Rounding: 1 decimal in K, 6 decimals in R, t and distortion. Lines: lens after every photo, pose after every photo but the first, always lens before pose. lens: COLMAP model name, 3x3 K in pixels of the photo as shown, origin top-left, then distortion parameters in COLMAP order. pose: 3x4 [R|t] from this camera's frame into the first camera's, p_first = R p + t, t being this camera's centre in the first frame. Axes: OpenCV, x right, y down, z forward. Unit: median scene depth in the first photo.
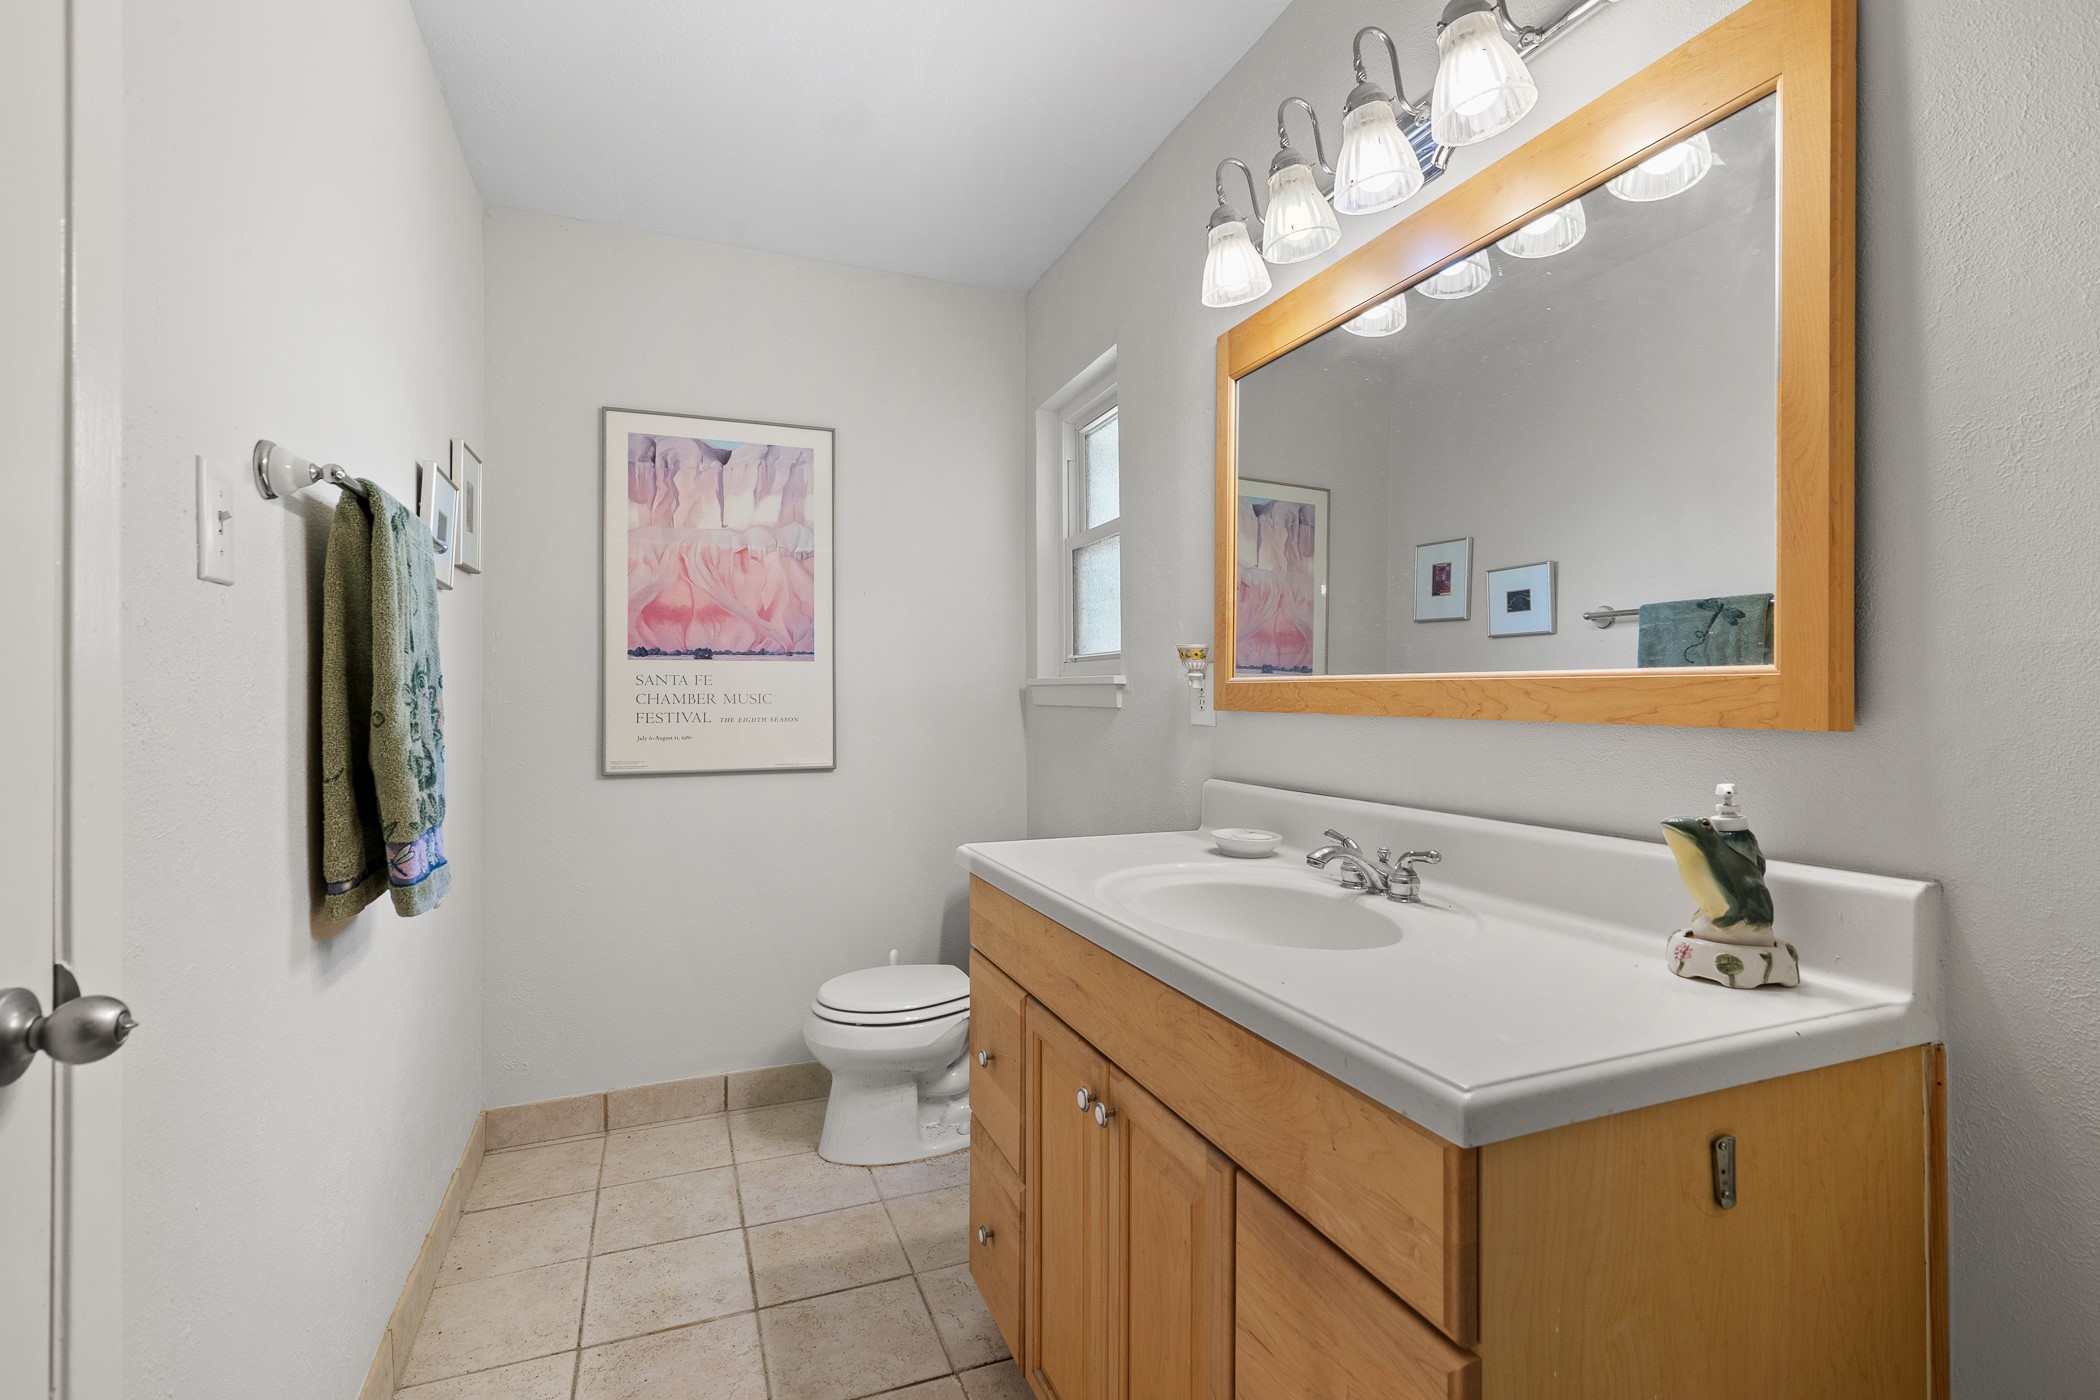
lens RADIAL K [[963.6, 0, 1048.3], [0, 963.6, 691.5], [0, 0, 1]] dist [-0.018978, 0.000008]
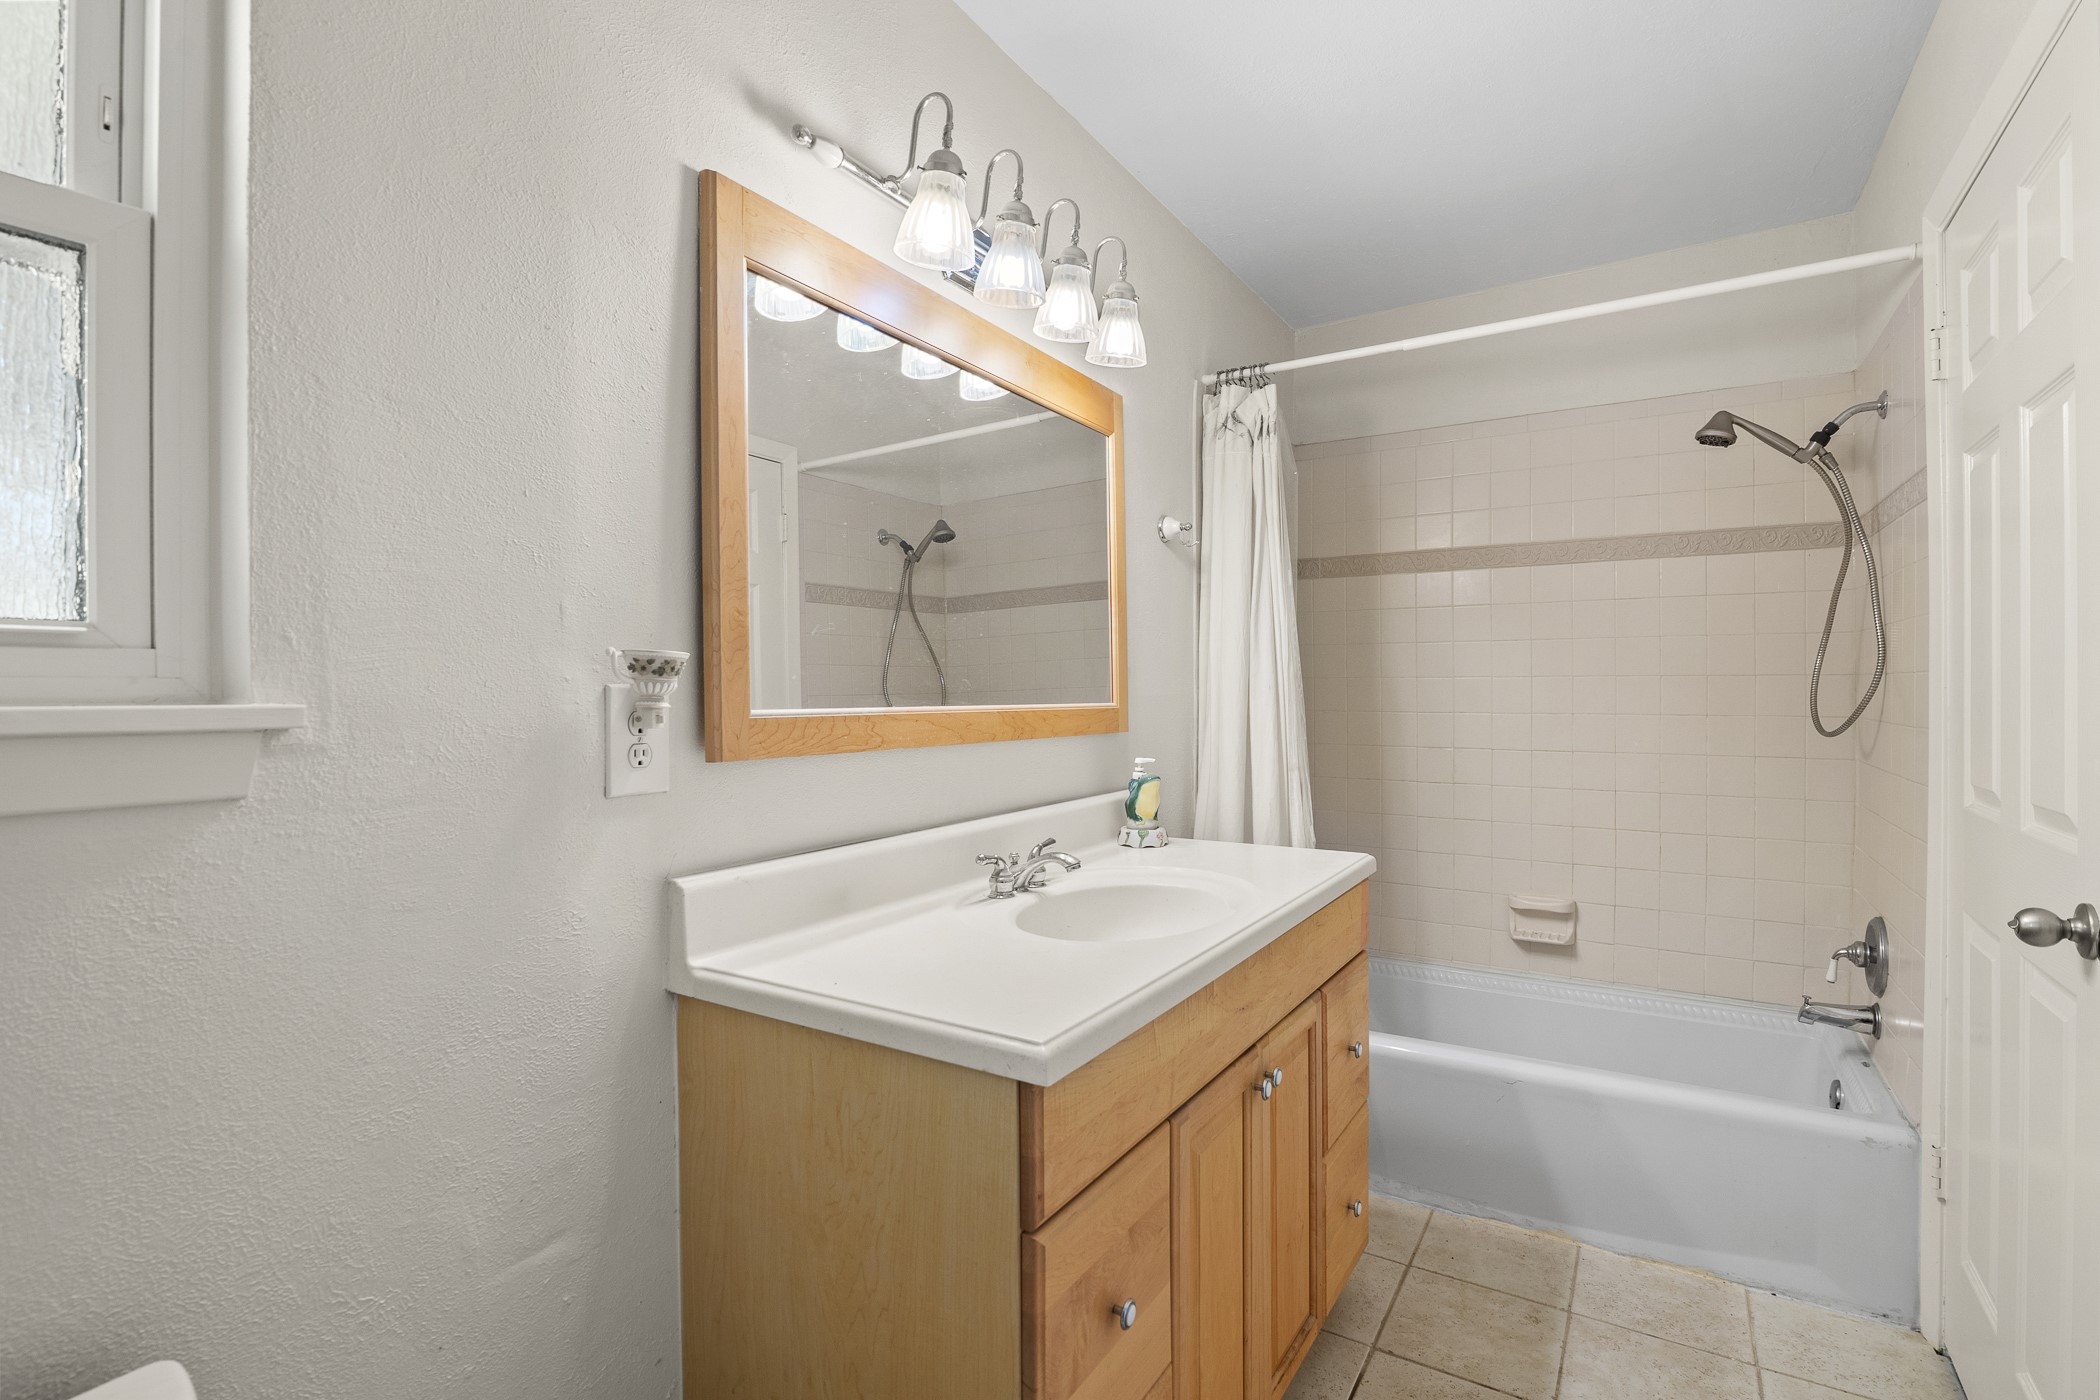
lens RADIAL K [[963.6, 0, 1047.2], [0, 963.6, 699.6], [0, 0, 1]] dist [-0.018978, 0.000008]
pose [[-0.594409, 0.005601, 0.804144, -0.571851], [0.010054, 0.999949, 0.000467, -0.024251], [-0.804100, 0.008363, -0.594435, 1.504134]]
